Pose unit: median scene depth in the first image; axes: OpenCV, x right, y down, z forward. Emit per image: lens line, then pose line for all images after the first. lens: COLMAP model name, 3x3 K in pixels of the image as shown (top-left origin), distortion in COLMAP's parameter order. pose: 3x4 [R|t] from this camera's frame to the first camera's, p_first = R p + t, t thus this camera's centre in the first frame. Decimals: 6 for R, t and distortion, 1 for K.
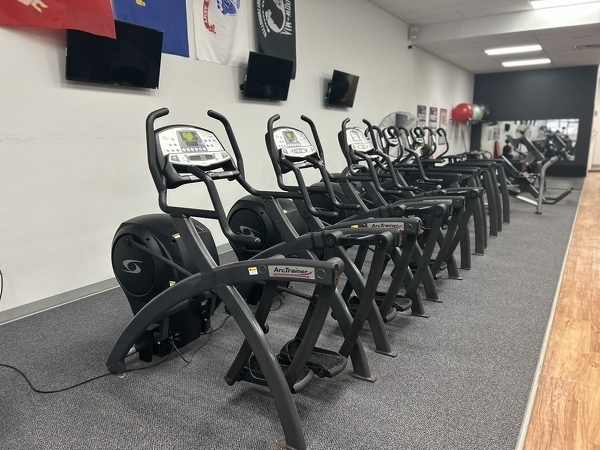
lens RADIAL K [[453.5, 0, 300.0], [0, 453.5, 225.0], [0, 0, 1]] dist [0.029217, -0.005297]
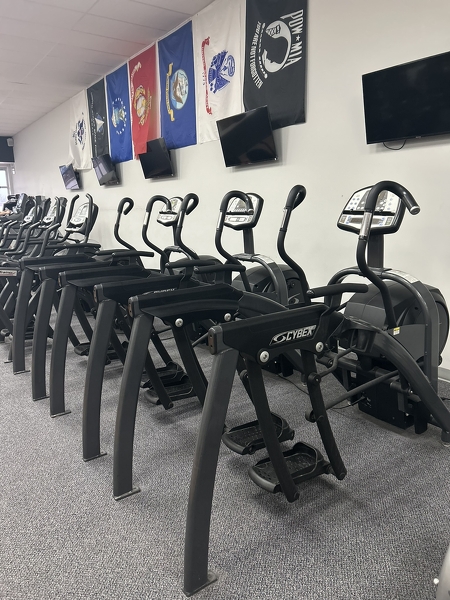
lens RADIAL K [[453.5, 0, 225.0], [0, 453.5, 300.0], [0, 0, 1]] dist [0.029217, -0.005297]
pose [[-0.396811, 0.190168, -0.897985, 0.846256], [-0.173038, 0.945265, 0.276645, -0.288584], [0.901443, 0.265161, -0.342185, 1.454034]]
